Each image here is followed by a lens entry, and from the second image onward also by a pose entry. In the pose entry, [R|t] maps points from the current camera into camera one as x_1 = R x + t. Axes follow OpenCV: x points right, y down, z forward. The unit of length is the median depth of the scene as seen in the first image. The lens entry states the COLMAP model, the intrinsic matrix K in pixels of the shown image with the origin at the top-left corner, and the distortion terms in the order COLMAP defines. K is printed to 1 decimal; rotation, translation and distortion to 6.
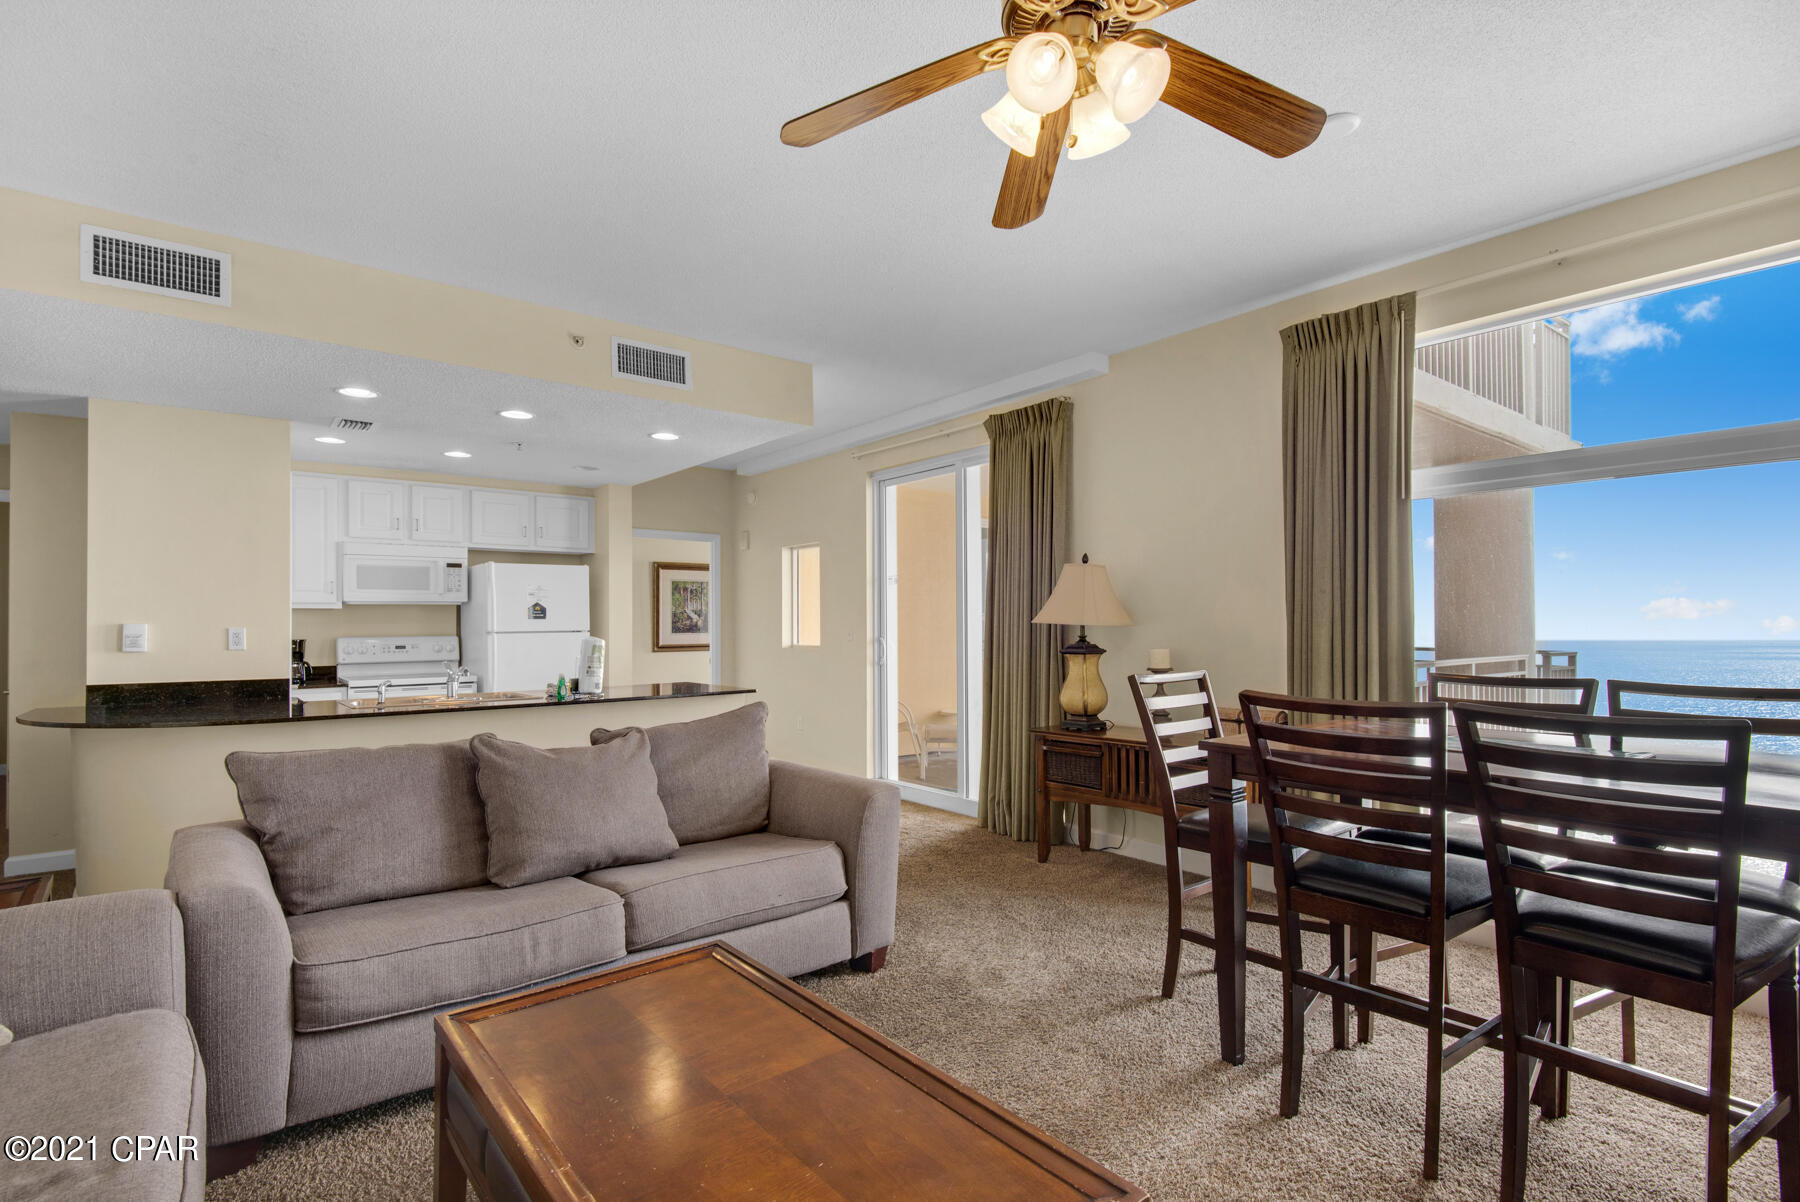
lens RADIAL K [[853.8, 0, 902.0], [0, 853.8, 627.9], [0, 0, 1]] dist [0.000773, -0.000337]
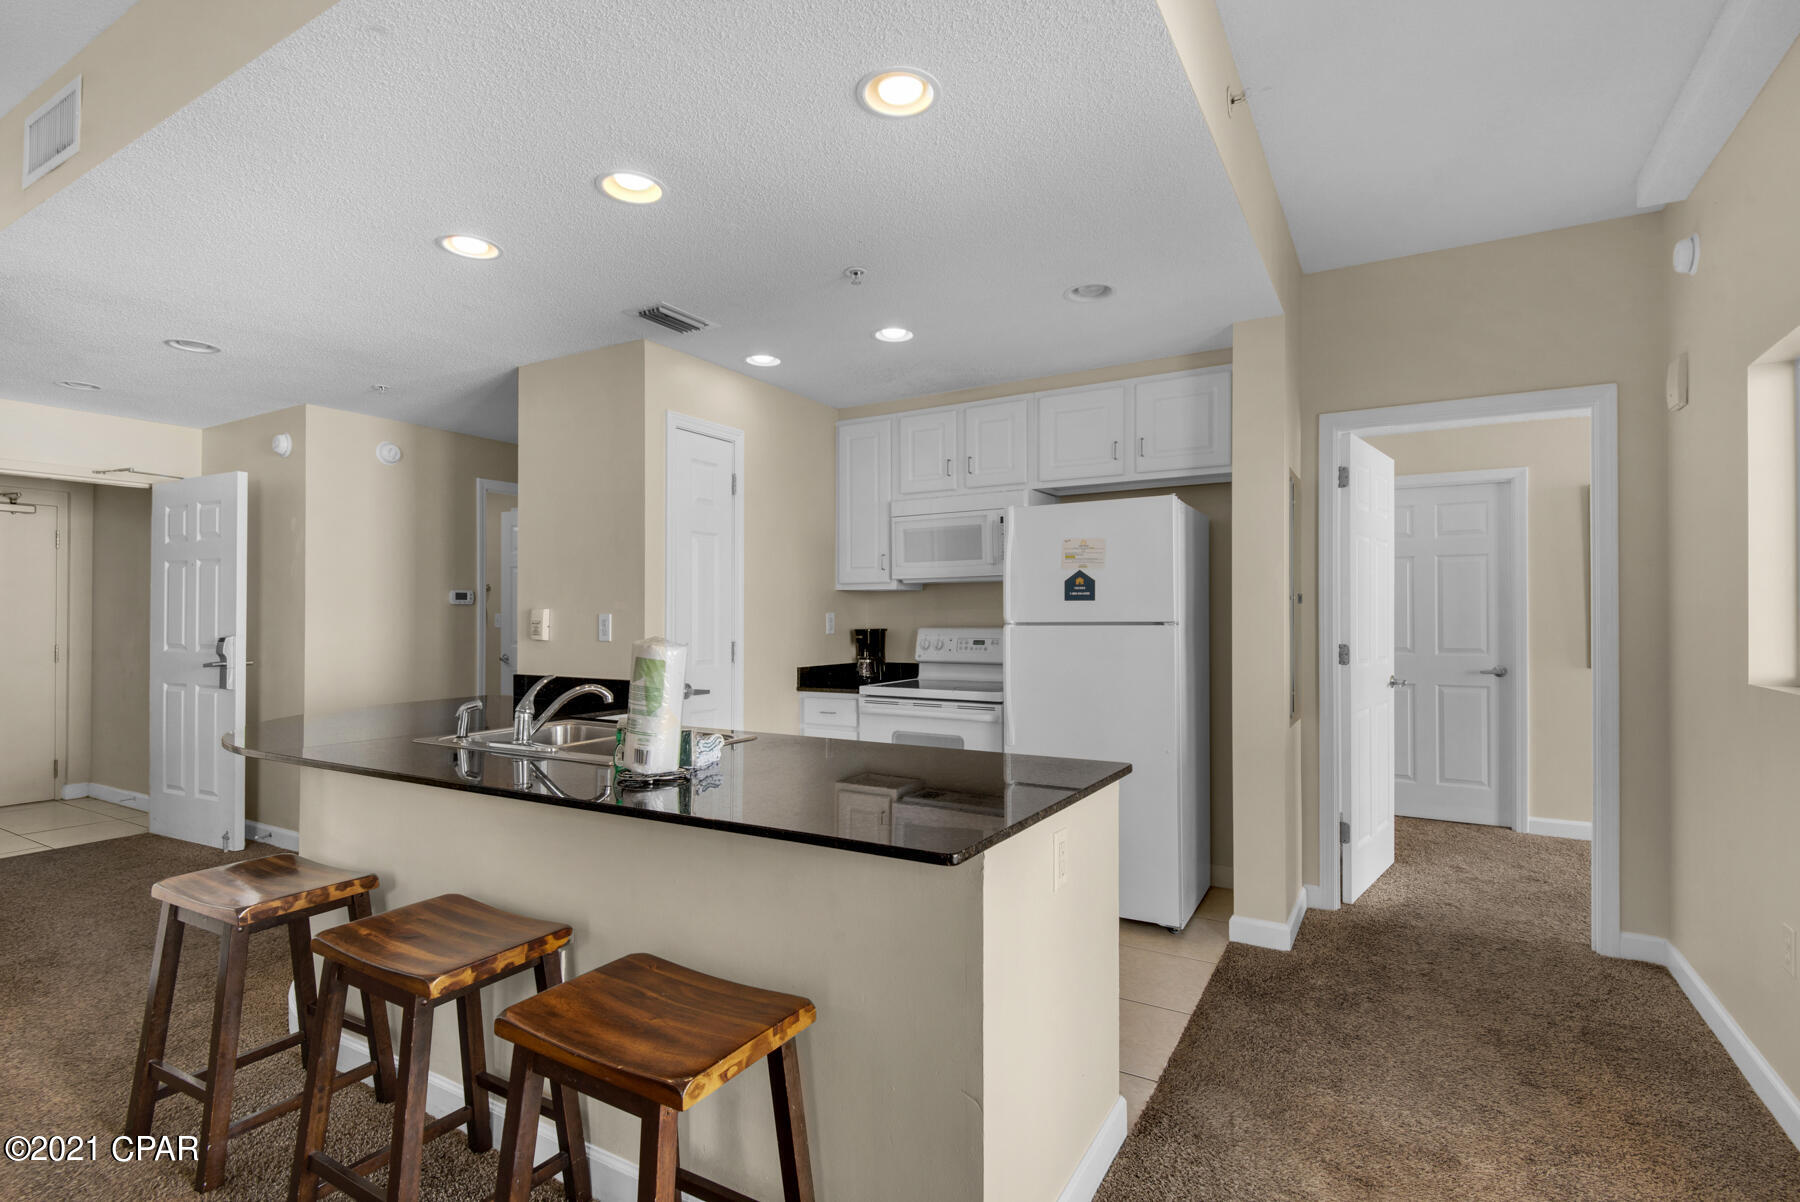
lens RADIAL K [[853.8, 0, 902.0], [0, 853.8, 627.9], [0, 0, 1]] dist [0.000773, -0.000337]
pose [[0.359154, 0.018279, -0.933099, 0.051341], [-0.005040, 0.999832, 0.017647, -0.001839], [0.933265, -0.001635, 0.359186, 0.711296]]
